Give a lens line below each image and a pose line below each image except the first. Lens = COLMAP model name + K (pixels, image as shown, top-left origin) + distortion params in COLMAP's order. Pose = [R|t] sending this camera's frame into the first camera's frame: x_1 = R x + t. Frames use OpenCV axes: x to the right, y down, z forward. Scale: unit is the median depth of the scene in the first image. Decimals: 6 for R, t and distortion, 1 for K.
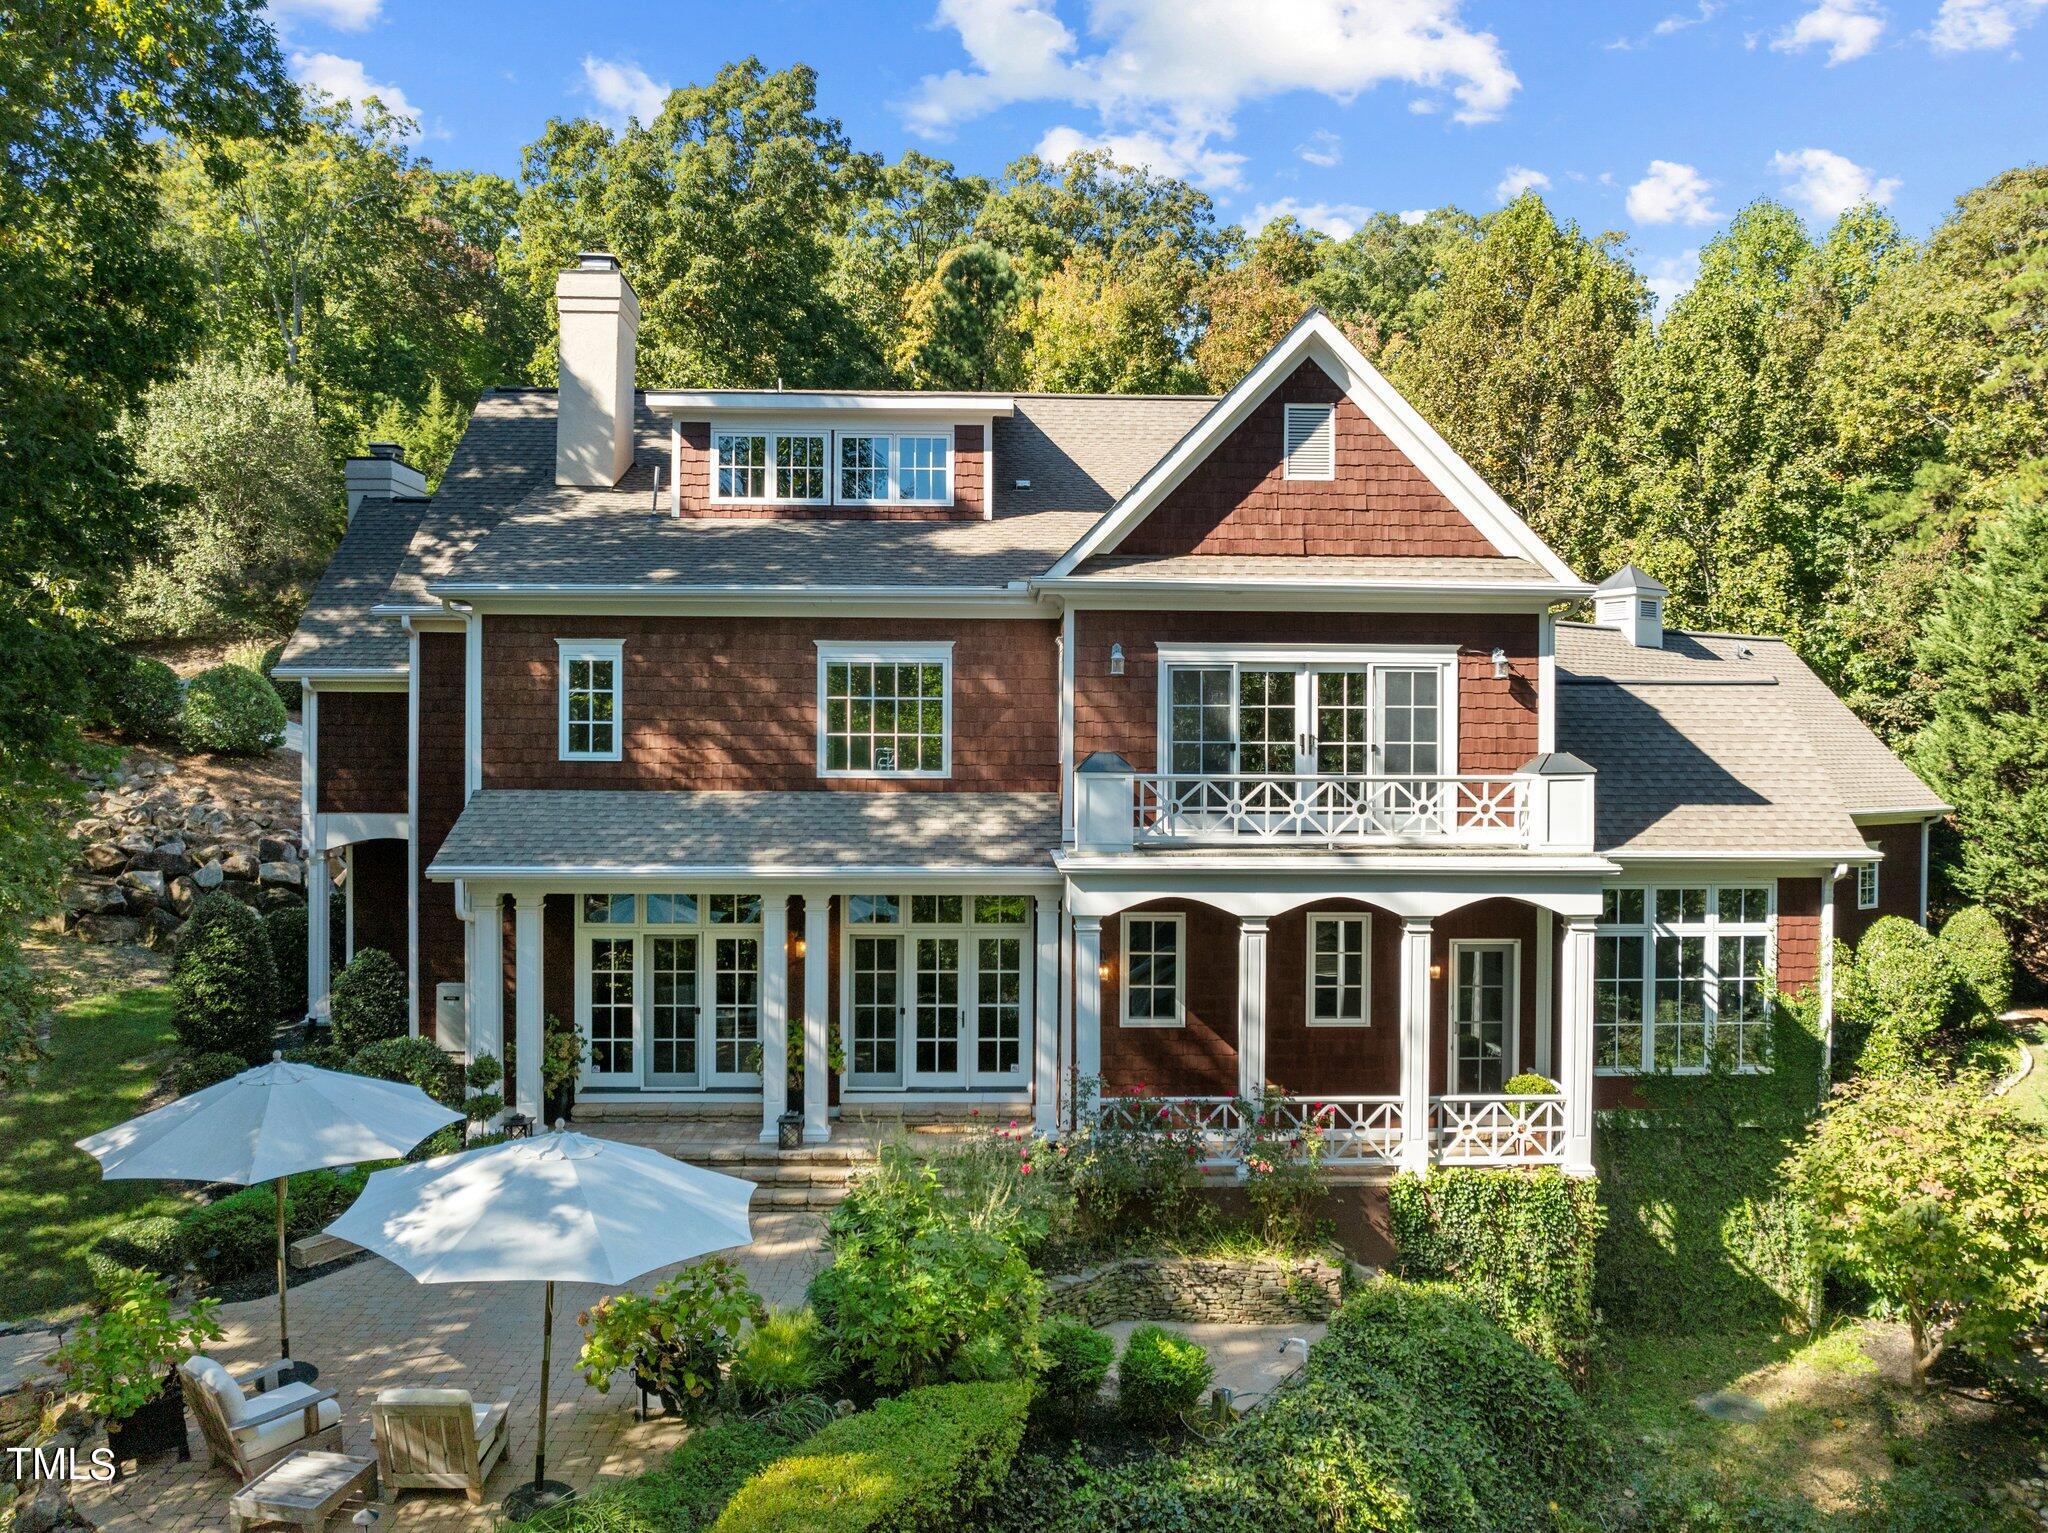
lens RADIAL K [[1450.5, 0, 1032.3], [0, 1450.5, 755.1], [0, 0, 1]] dist [-0.044159, 0.010211]
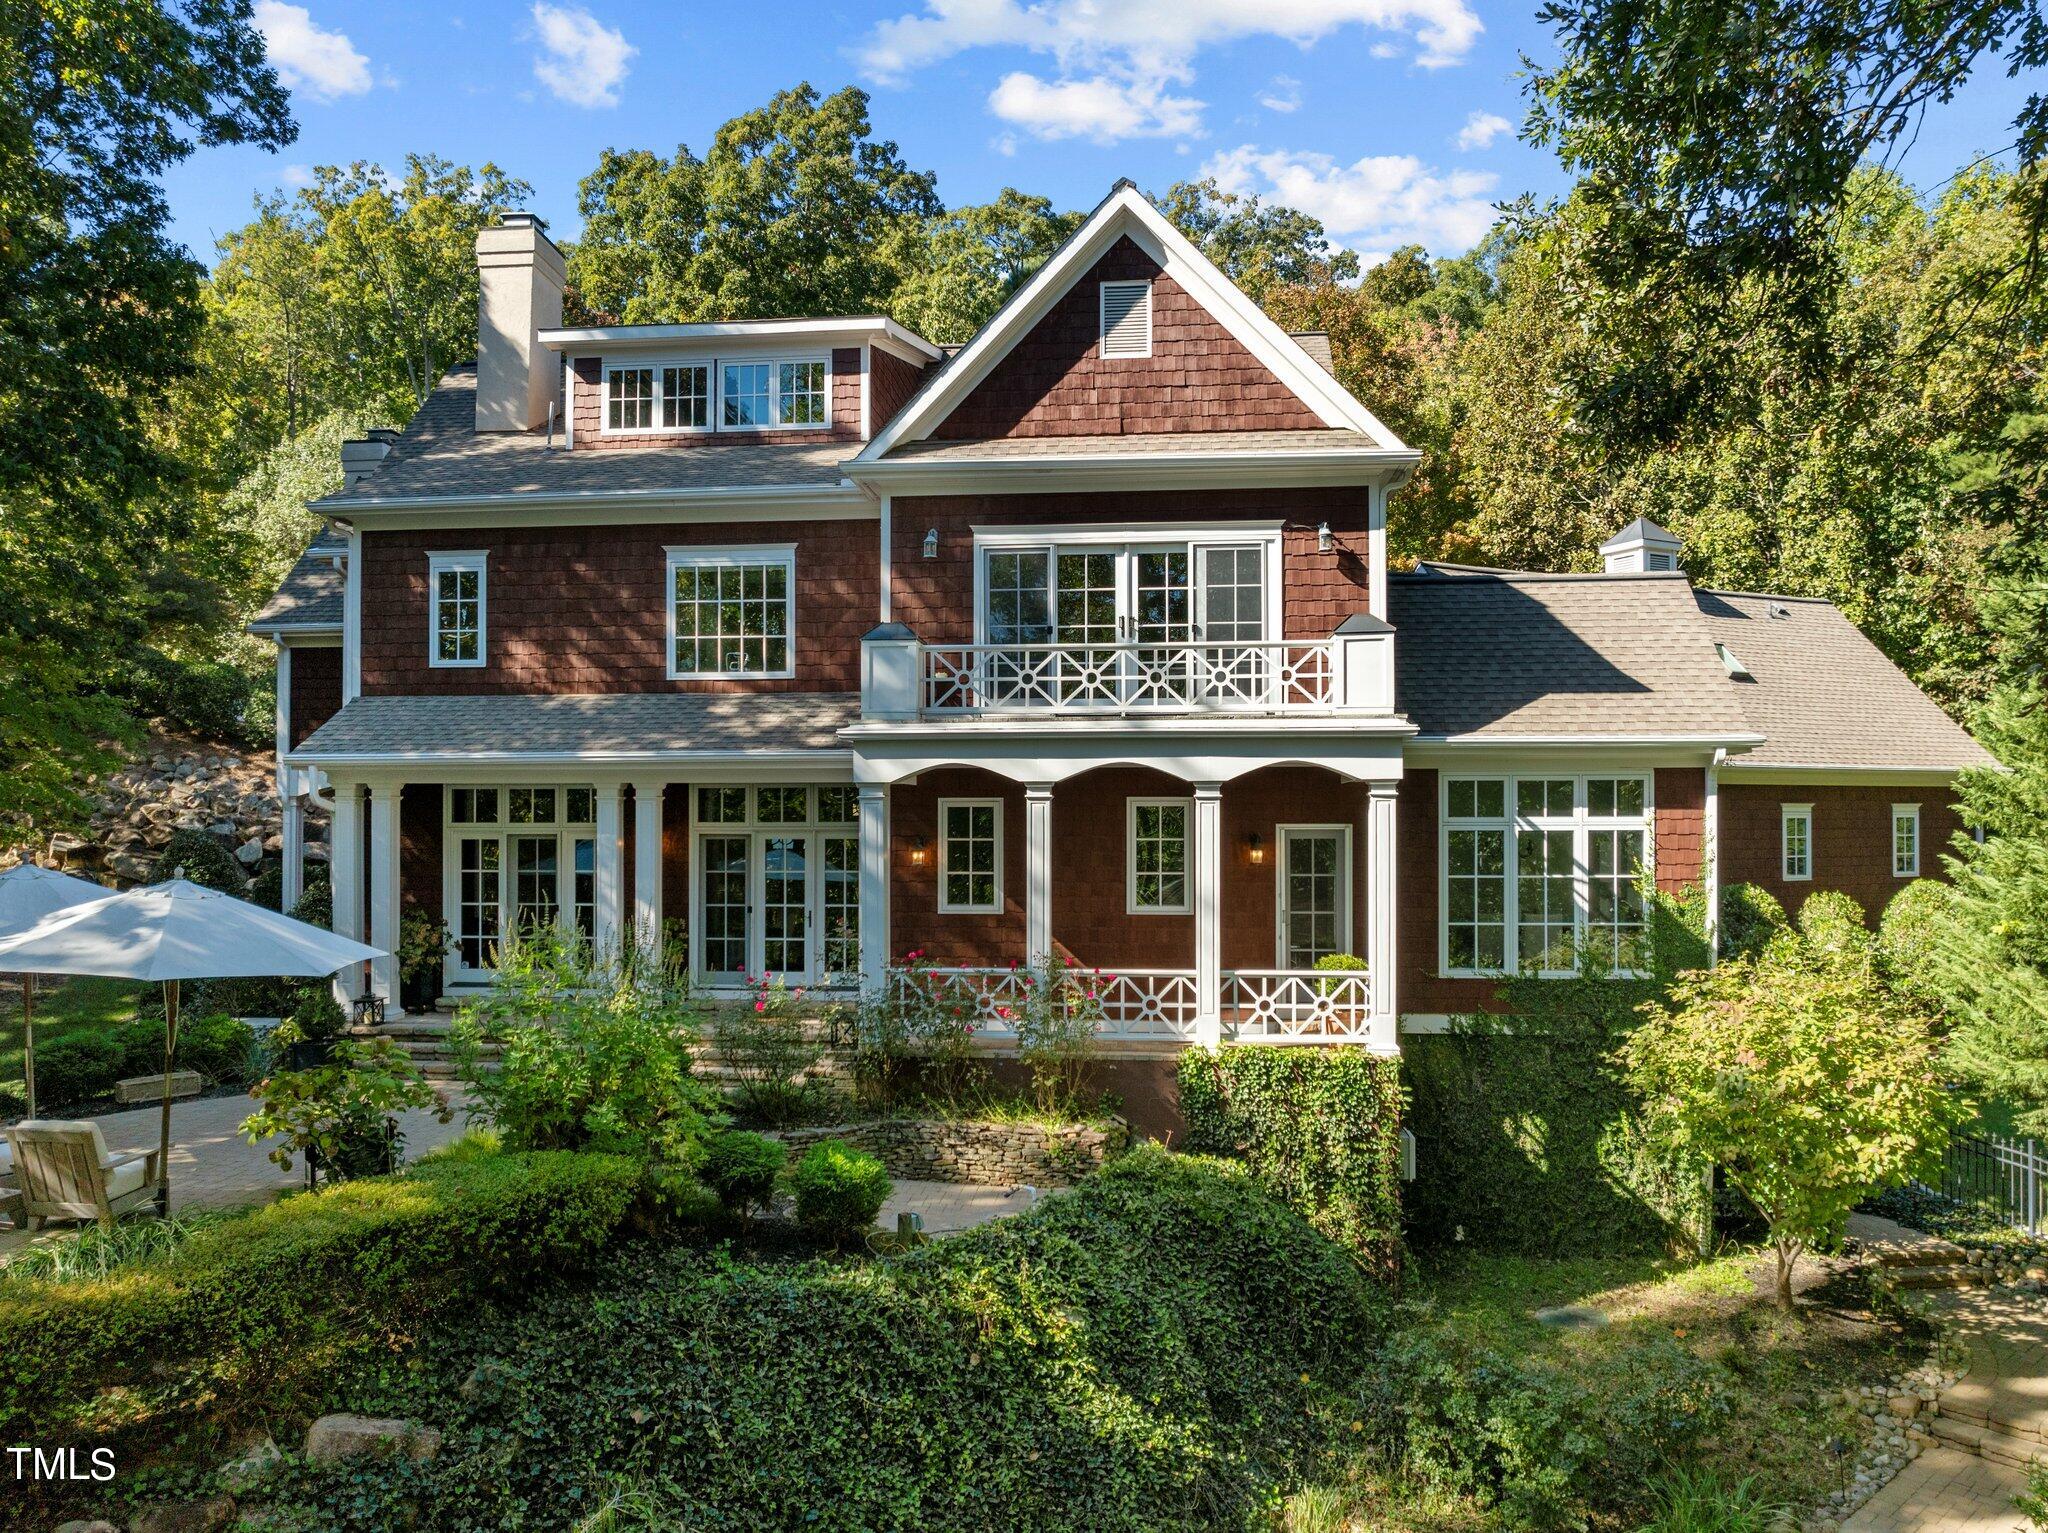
lens RADIAL K [[1461.1, 0, 1018.7], [0, 1461.1, 803.8], [0, 0, 1]] dist [-0.046869, 0.020142]
pose [[0.991685, -0.007523, -0.128468, 0.230886], [0.005432, 0.999847, -0.016620, 0.122346], [0.128573, 0.015784, 0.991574, 0.011998]]
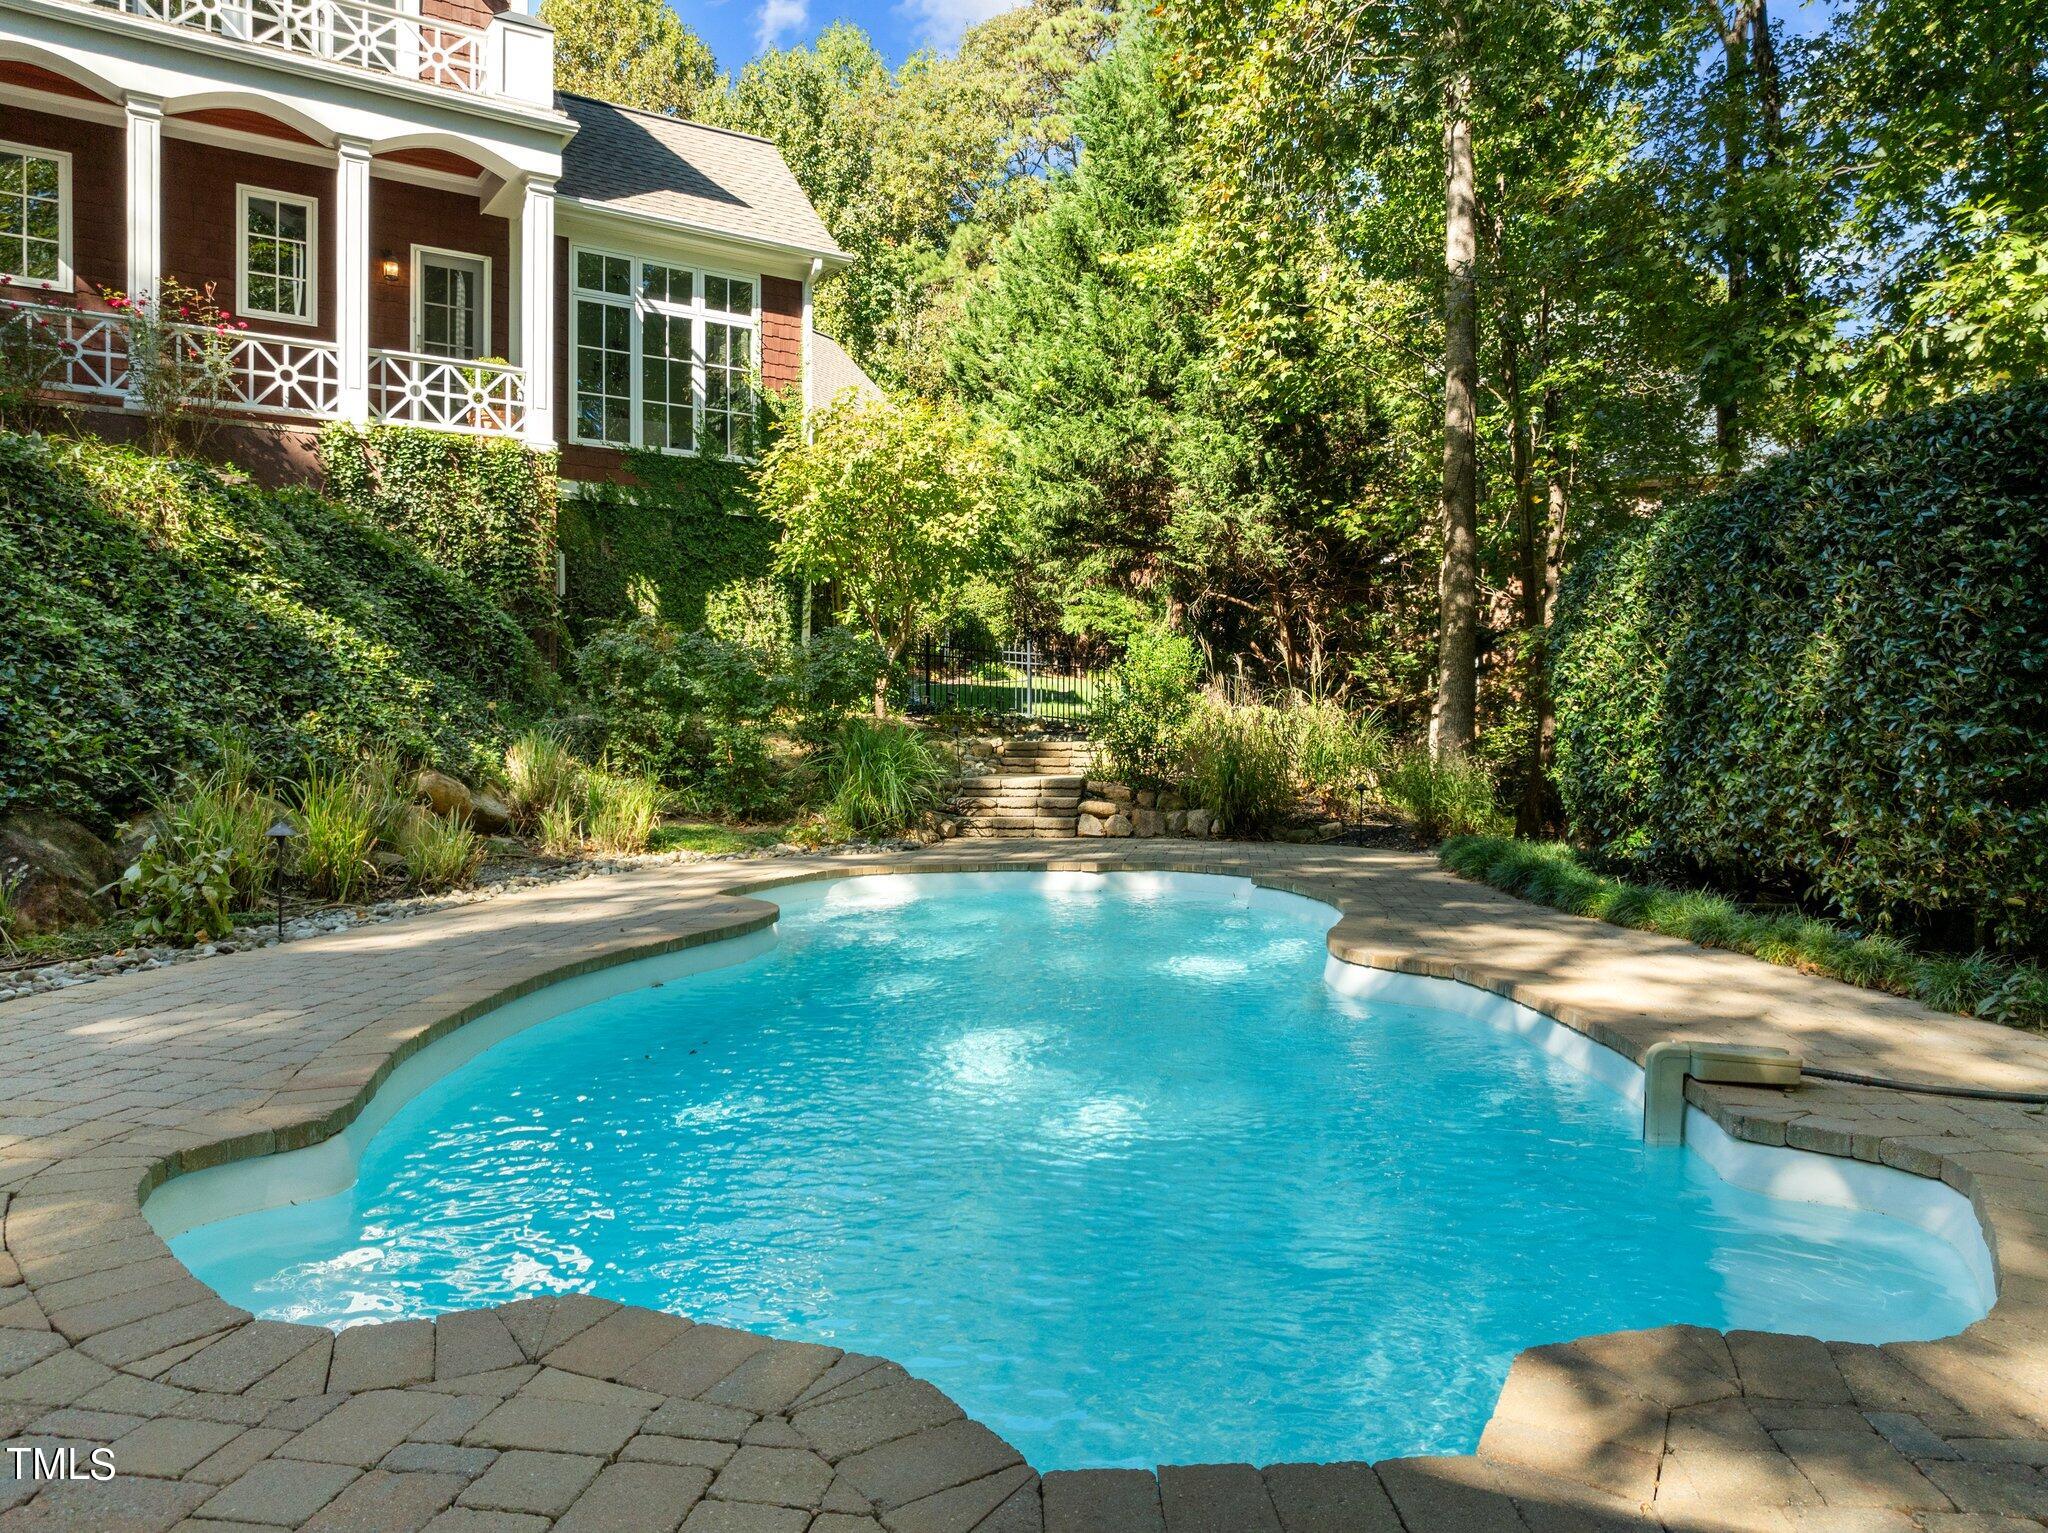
lens RADIAL K [[1480.6, 0, 1026.6], [0, 1480.6, 761.9], [0, 0, 1]] dist [-0.042120, 0.000631]
pose [[0.844911, -0.015163, 0.534692, 0.112807], [0.010092, 0.999872, 0.012408, 0.423524], [-0.534812, -0.005088, 0.844956, 0.008432]]
